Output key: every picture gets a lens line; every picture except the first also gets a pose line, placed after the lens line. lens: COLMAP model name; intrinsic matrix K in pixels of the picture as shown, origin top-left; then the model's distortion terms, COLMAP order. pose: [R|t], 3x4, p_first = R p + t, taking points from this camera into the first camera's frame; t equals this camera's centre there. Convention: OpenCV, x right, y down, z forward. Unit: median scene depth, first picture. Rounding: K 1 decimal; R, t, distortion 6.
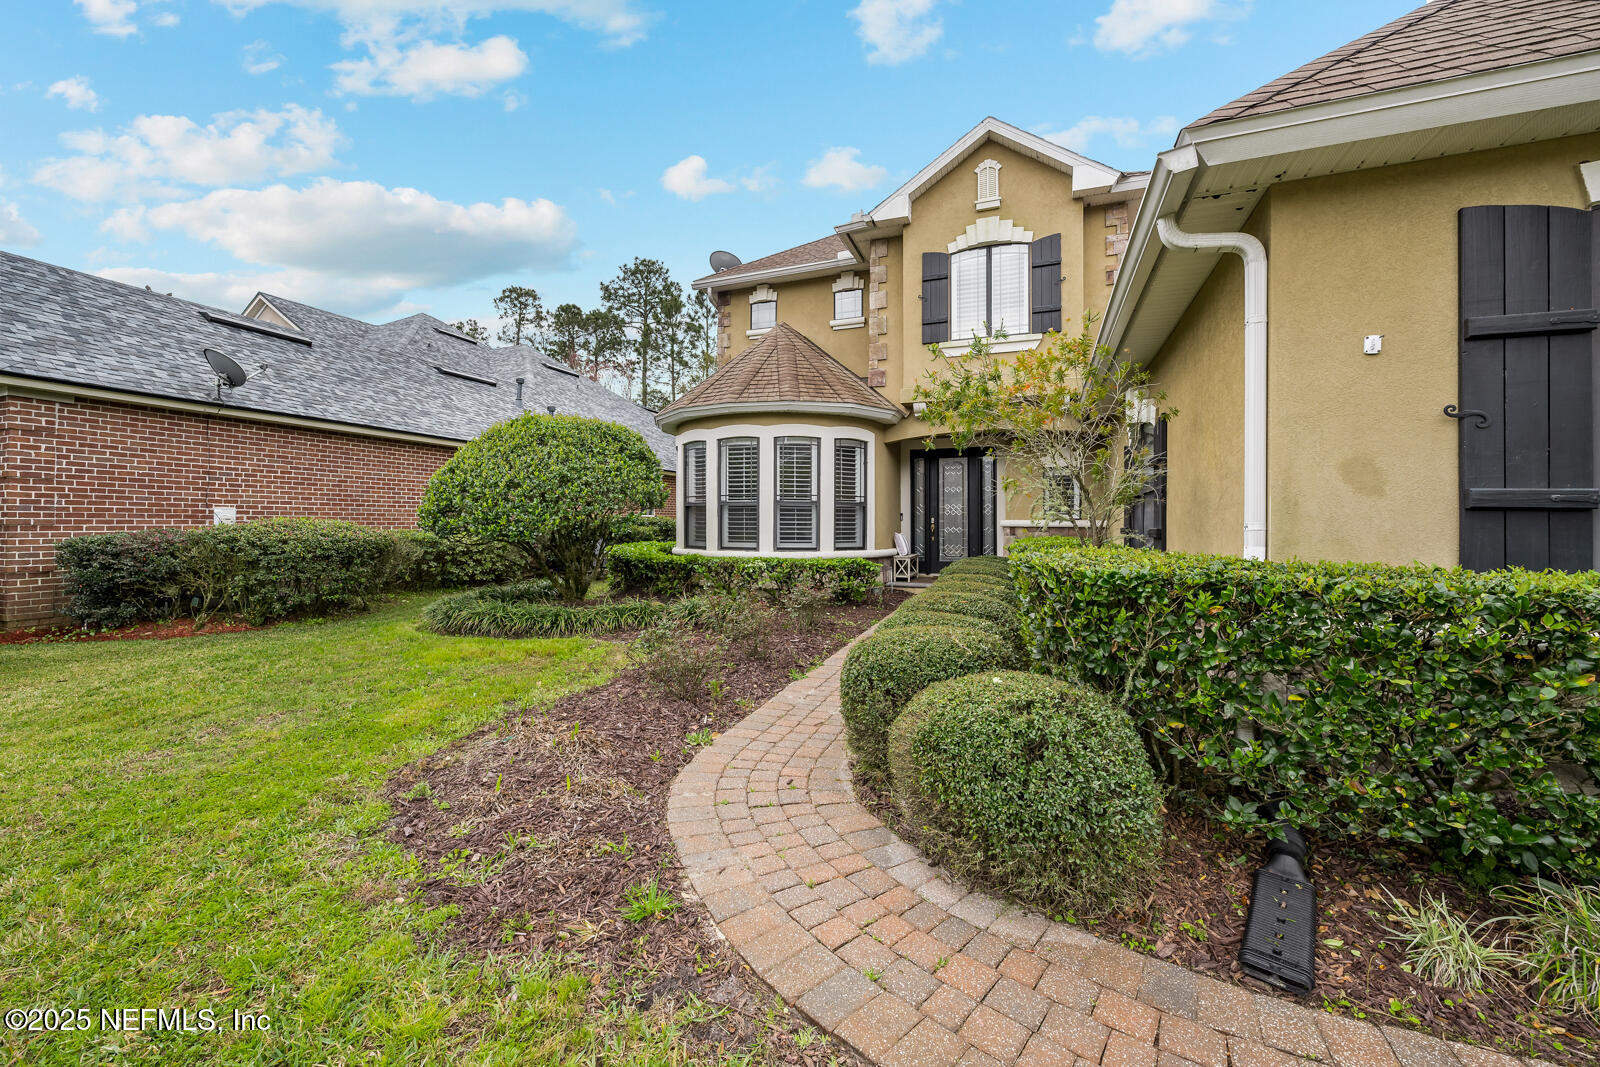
lens RADIAL K [[628.2, 0, 794.5], [0, 628.2, 514.9], [0, 0, 1]] dist [-0.001381, -0.000061]
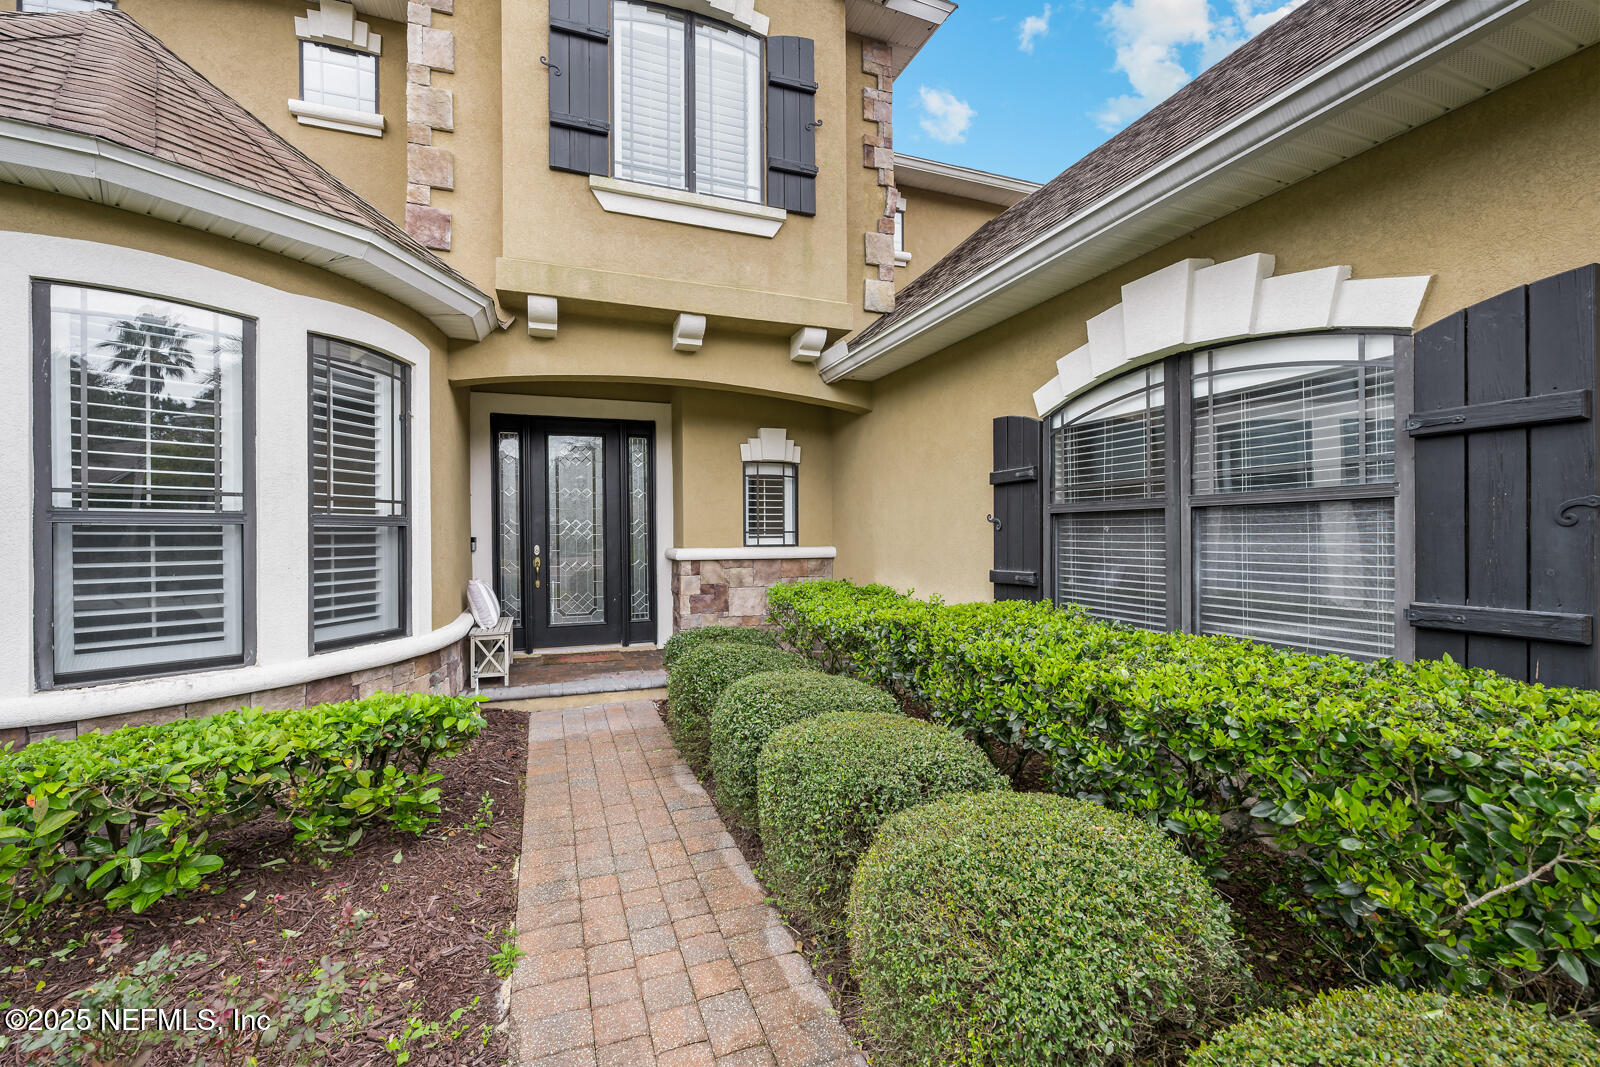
lens RADIAL K [[637.0, 0, 800.0], [0, 637.0, 533.5], [0, 0, 1]] dist [-0.003616, -0.000225]
pose [[0.743126, -0.008658, 0.669096, 0.029823], [0.000448, 0.999923, 0.012442, -0.014480], [-0.669151, -0.008946, 0.743072, 0.555796]]
